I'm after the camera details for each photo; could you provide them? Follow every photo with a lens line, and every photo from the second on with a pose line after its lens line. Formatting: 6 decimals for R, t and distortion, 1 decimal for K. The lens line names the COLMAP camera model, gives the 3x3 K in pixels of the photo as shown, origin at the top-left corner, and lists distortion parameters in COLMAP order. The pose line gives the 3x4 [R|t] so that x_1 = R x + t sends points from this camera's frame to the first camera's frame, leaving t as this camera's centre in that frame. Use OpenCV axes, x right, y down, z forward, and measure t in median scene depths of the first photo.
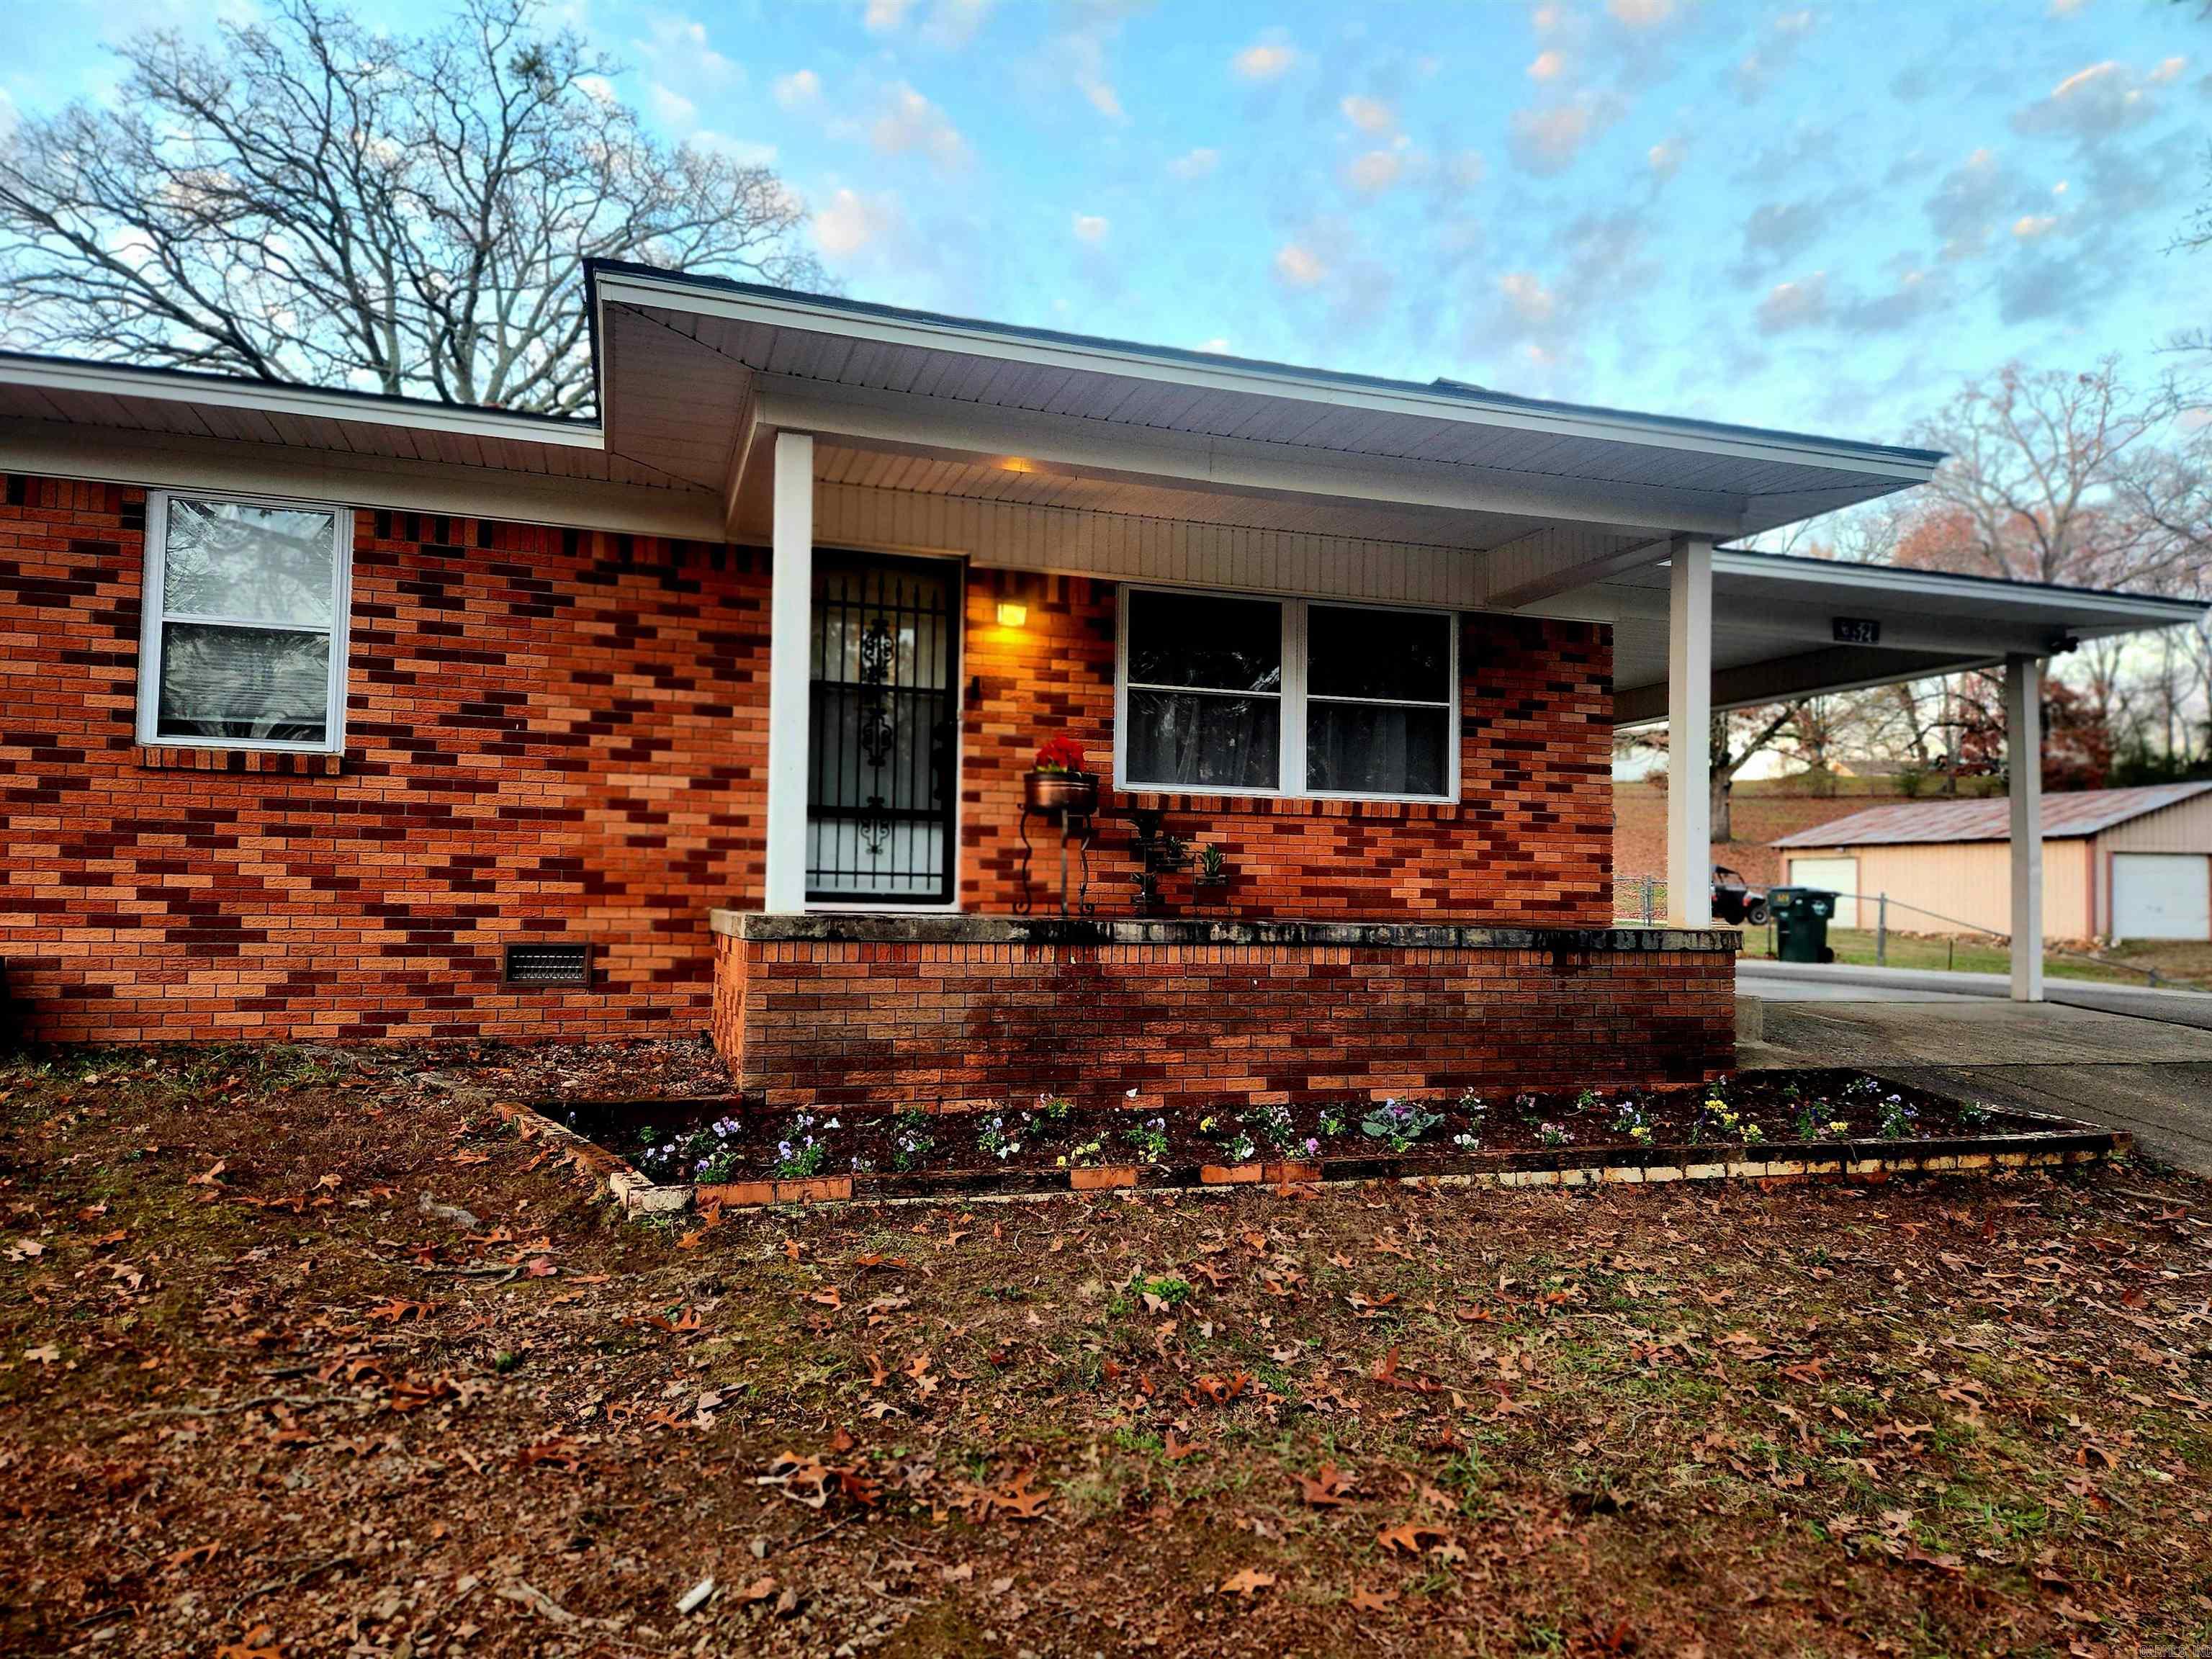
lens RADIAL K [[1475.5, 0, 1126.4], [0, 1475.5, 814.1], [0, 0, 1]] dist [0.085072, -0.067709]
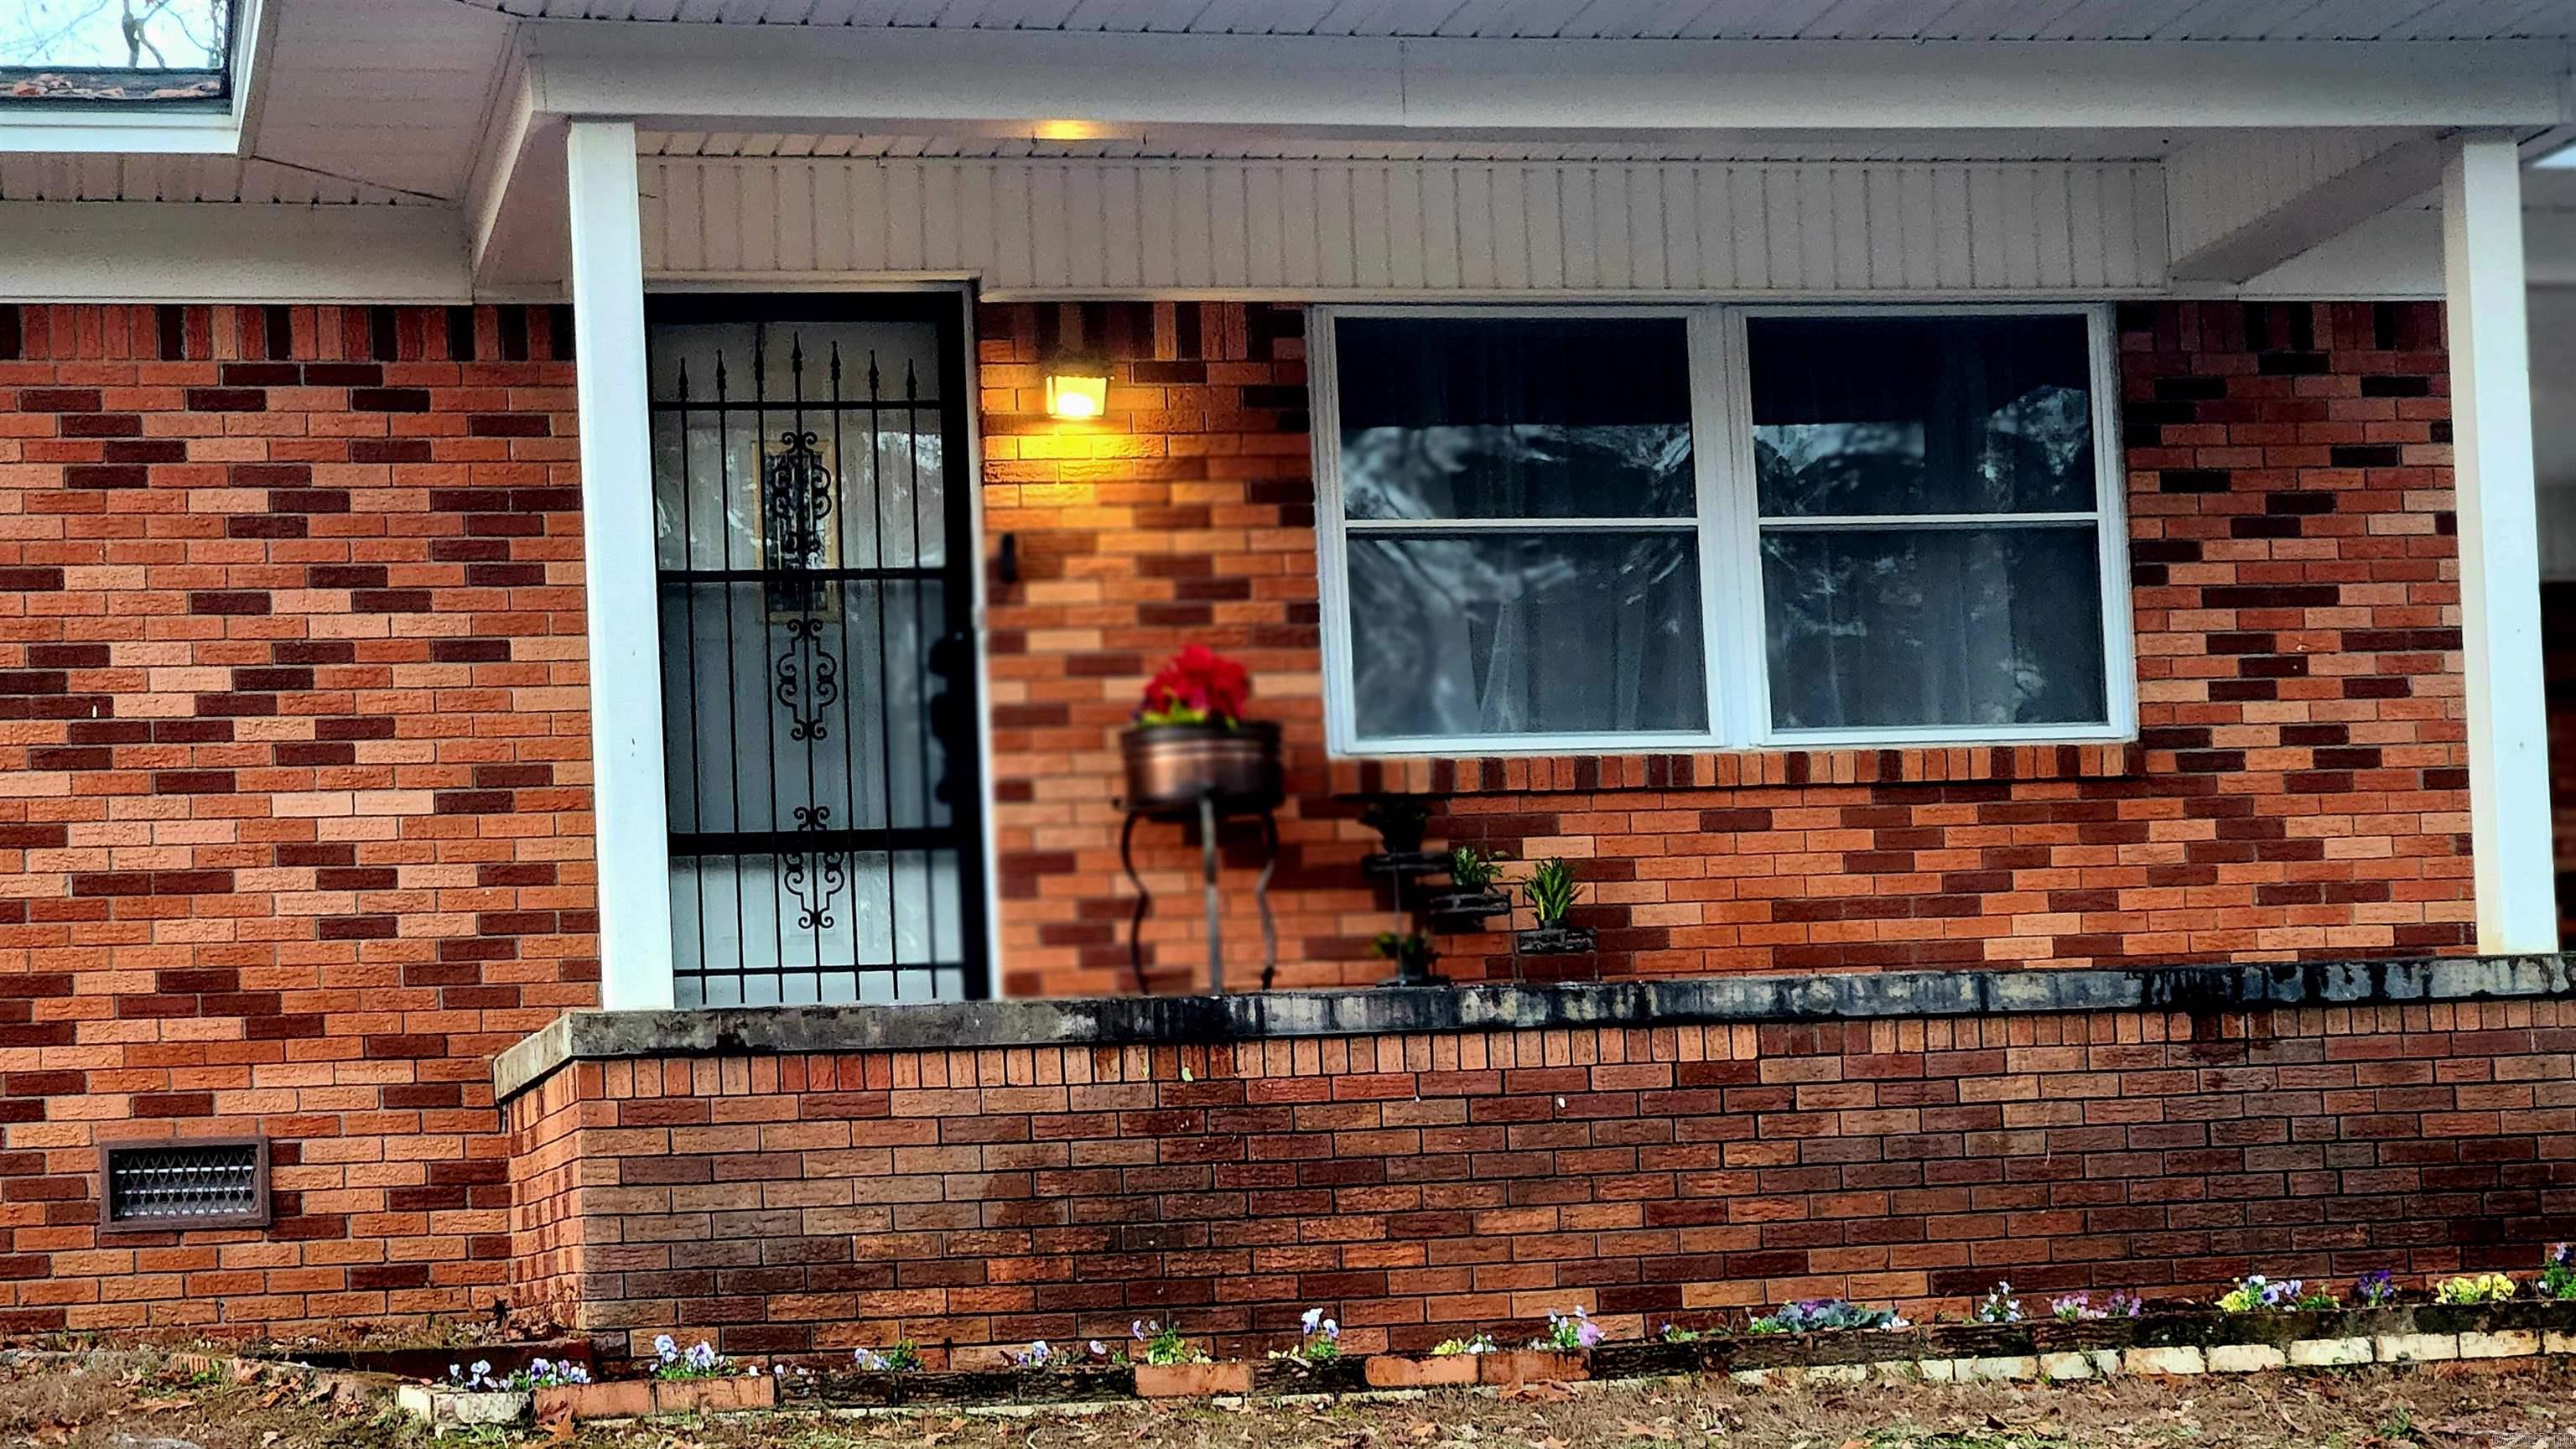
lens RADIAL K [[5246.4, 0, 1306.1], [0, 5246.4, 931.5], [0, 0, 1]] dist [-0.110552, 0.000000]
pose [[0.992854, -0.068708, -0.097575, 0.151713], [0.068230, 0.997636, -0.008233, 0.054239], [0.097910, 0.001517, 0.995194, -0.666420]]
